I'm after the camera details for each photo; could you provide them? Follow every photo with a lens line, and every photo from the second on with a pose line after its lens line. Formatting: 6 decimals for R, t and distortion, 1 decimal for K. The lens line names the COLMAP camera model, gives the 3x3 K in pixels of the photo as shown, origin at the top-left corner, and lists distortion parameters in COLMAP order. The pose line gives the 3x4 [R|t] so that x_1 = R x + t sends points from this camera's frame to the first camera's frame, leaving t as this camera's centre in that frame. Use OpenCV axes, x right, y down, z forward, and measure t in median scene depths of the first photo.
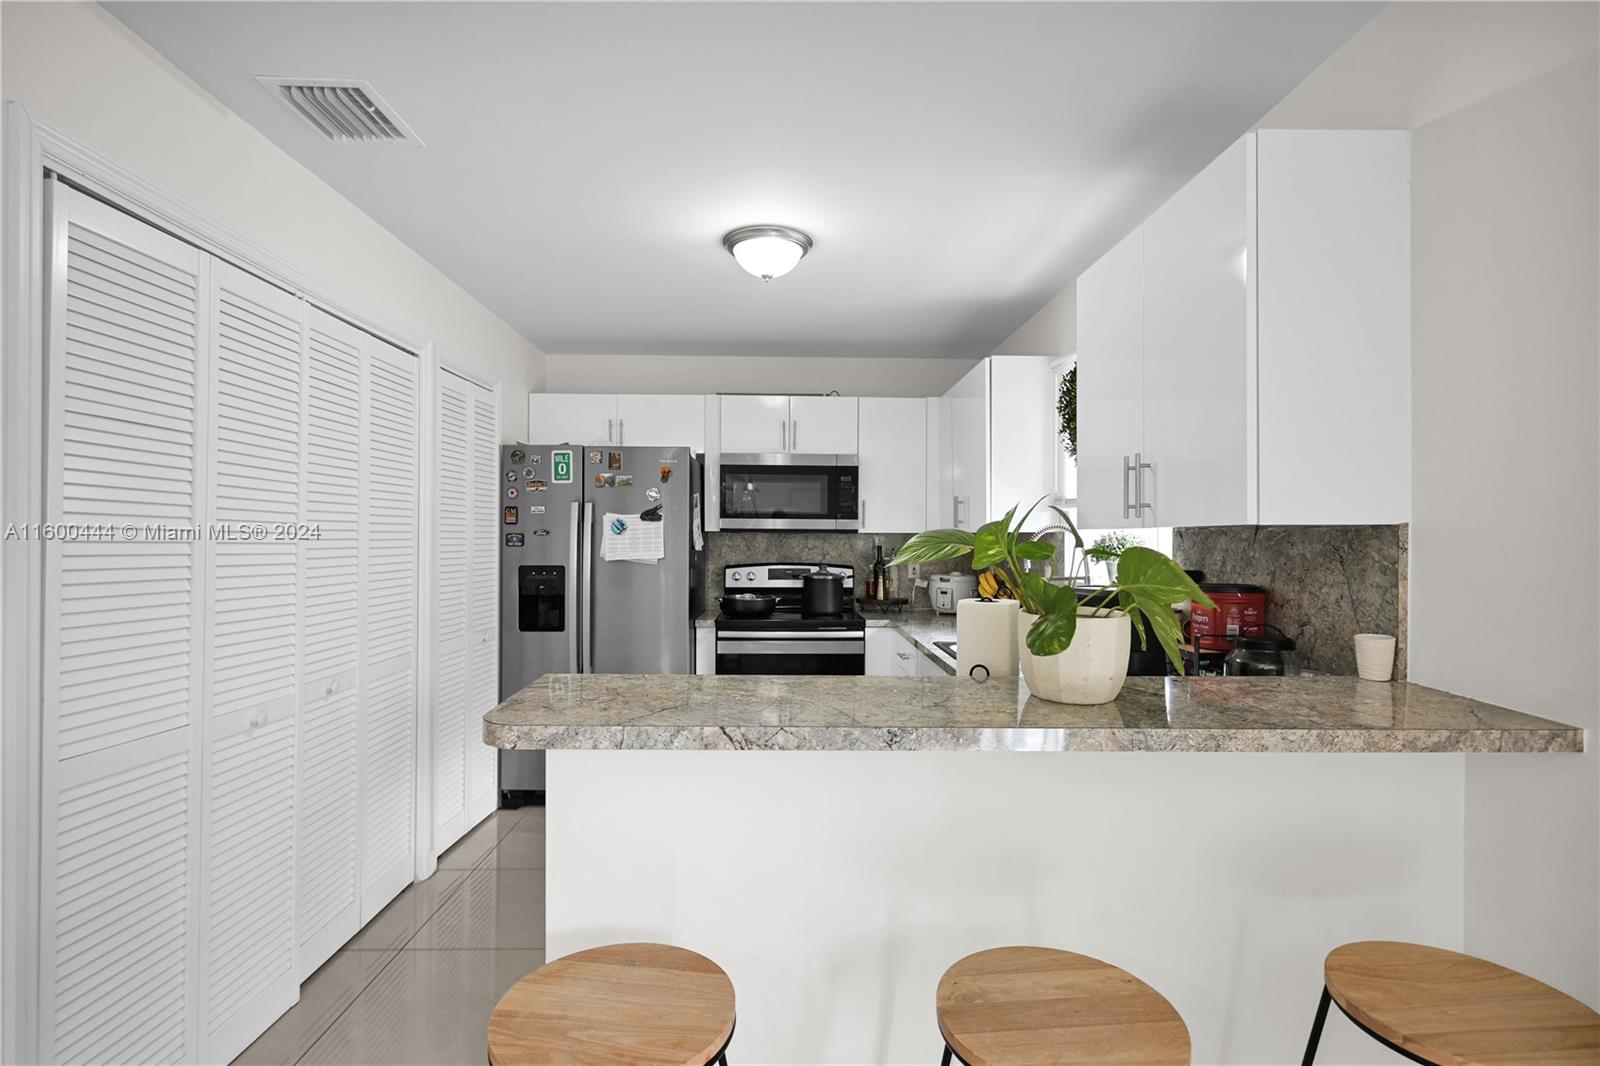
lens RADIAL K [[770.1, 0, 817.4], [0, 770.1, 535.8], [0, 0, 1]] dist [0.000669, -0.000034]
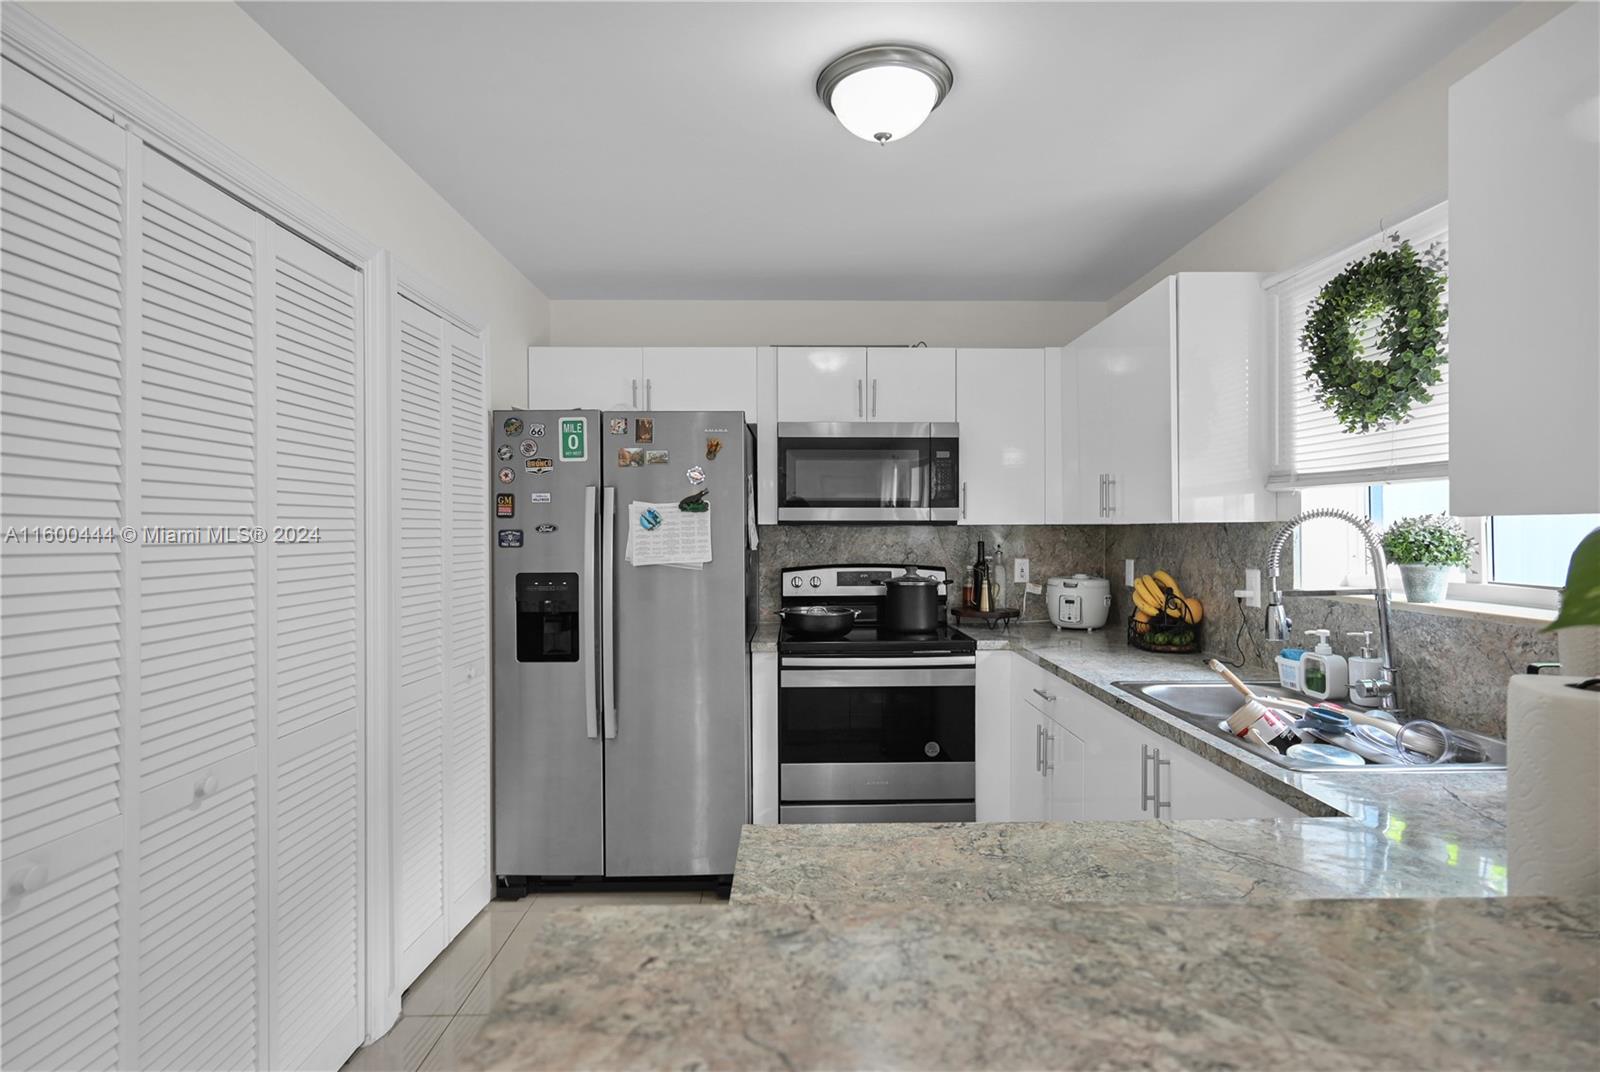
lens RADIAL K [[770.1, 0, 826.0], [0, 770.1, 530.1], [0, 0, 1]] dist [0.000669, -0.000034]
pose [[0.999946, -0.010226, 0.002060, -0.090375], [0.010221, 0.999945, 0.002509, -0.001842], [-0.002086, -0.002488, 0.999995, 0.257806]]
